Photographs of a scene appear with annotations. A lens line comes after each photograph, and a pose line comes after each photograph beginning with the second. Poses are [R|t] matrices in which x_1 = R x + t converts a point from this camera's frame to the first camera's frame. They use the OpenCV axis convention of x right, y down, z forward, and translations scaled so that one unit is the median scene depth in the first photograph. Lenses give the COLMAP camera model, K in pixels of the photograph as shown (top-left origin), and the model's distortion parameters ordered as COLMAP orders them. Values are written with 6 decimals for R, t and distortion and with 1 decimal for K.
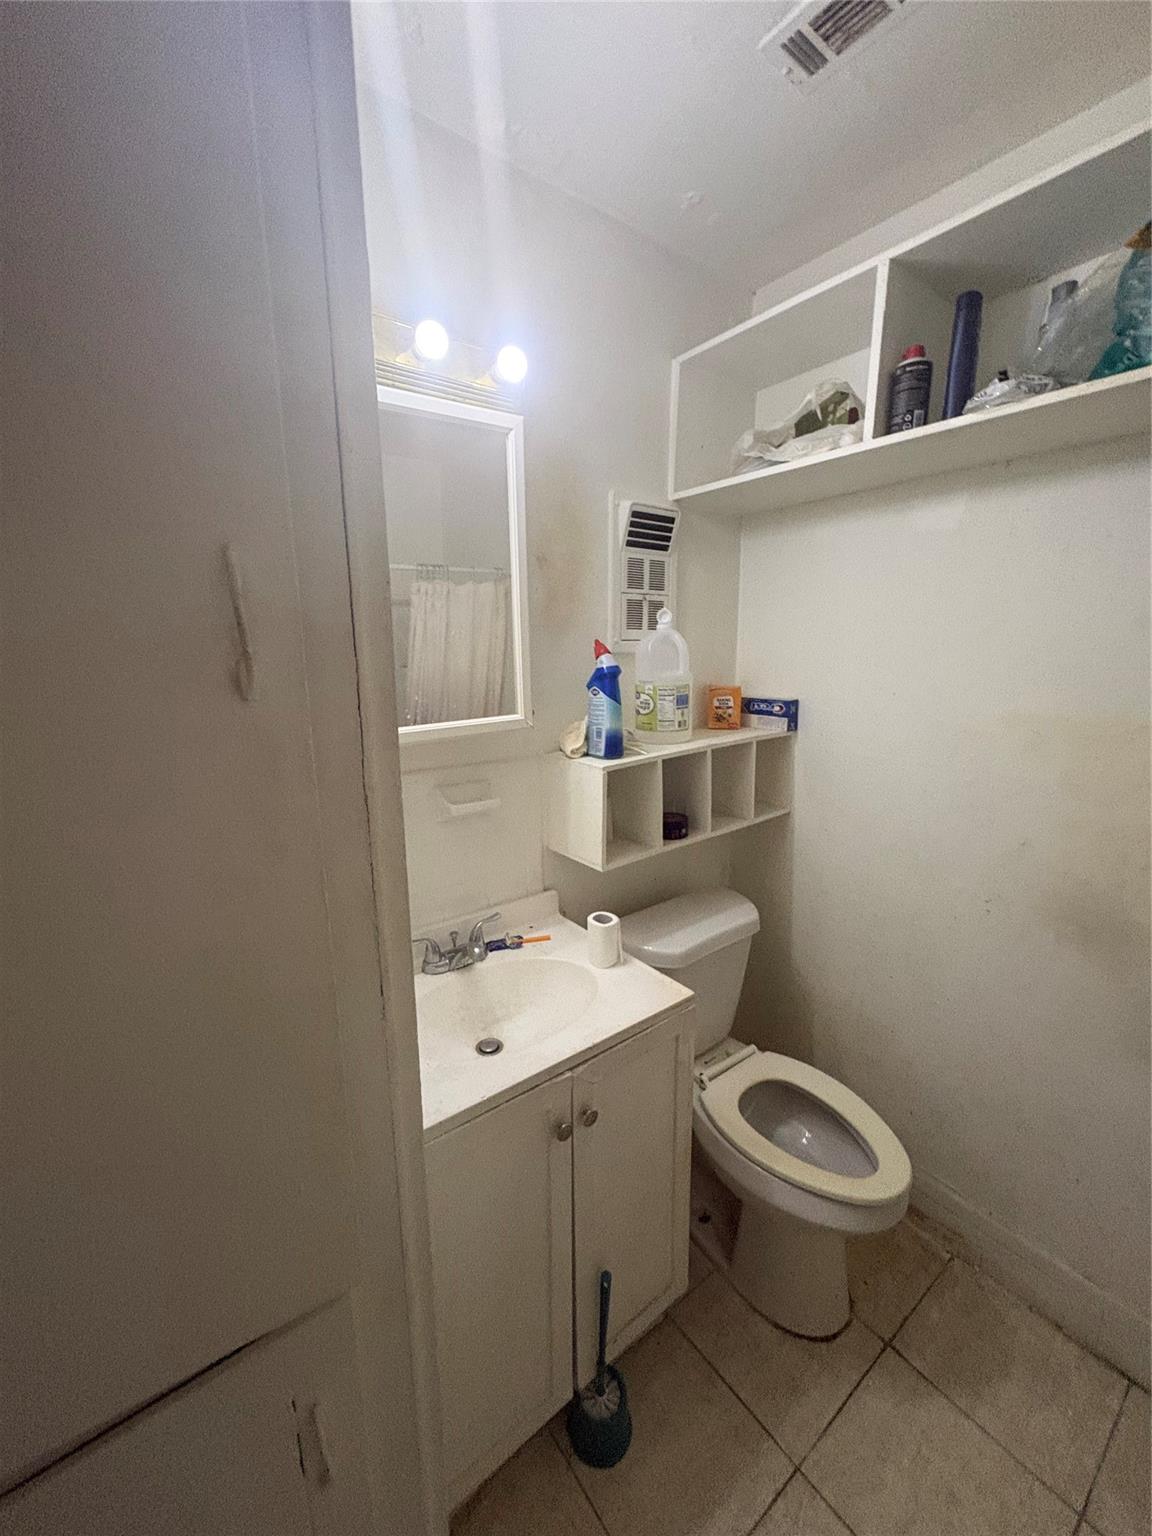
lens RADIAL K [[609.5, 0, 576.5], [0, 609.5, 764.5], [0, 0, 1]] dist [-0.003957, 0.000822]
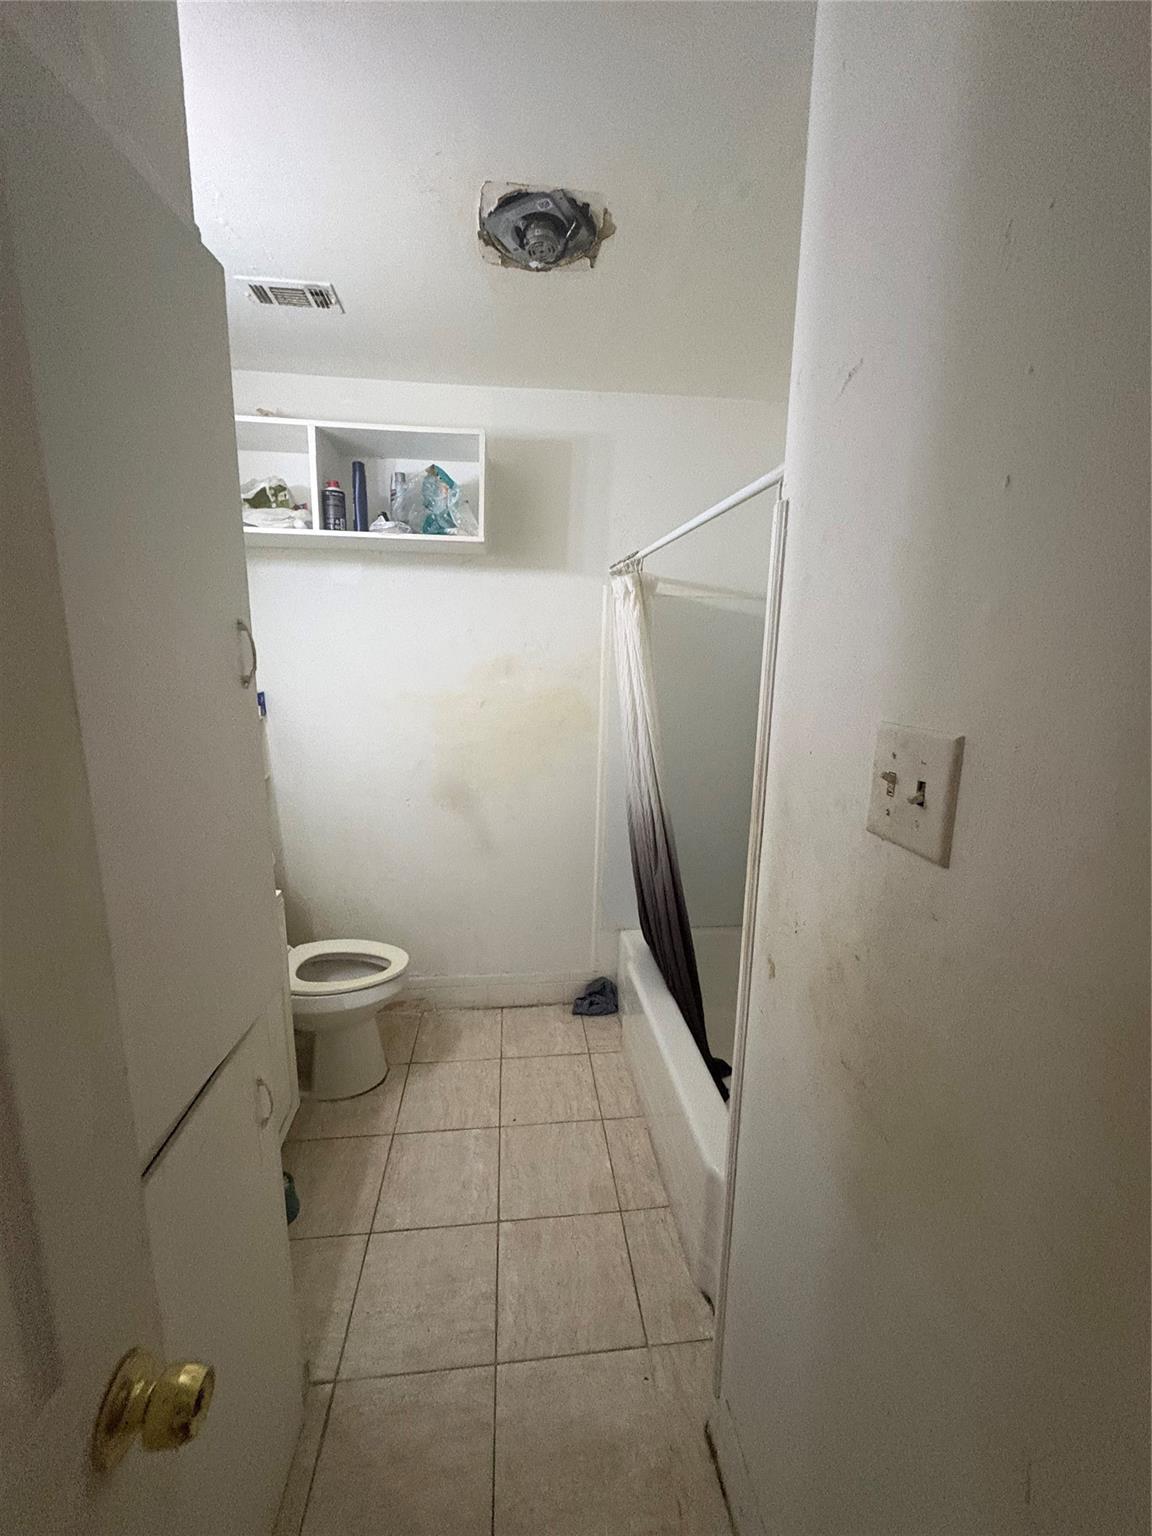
lens RADIAL K [[609.5, 0, 575.9], [0, 609.5, 764.3], [0, 0, 1]] dist [-0.003957, 0.000822]
pose [[0.512876, -0.153157, 0.844690, -0.644653], [0.141353, 0.985593, 0.092878, 0.034077], [-0.846745, 0.071764, 0.527136, -0.410090]]
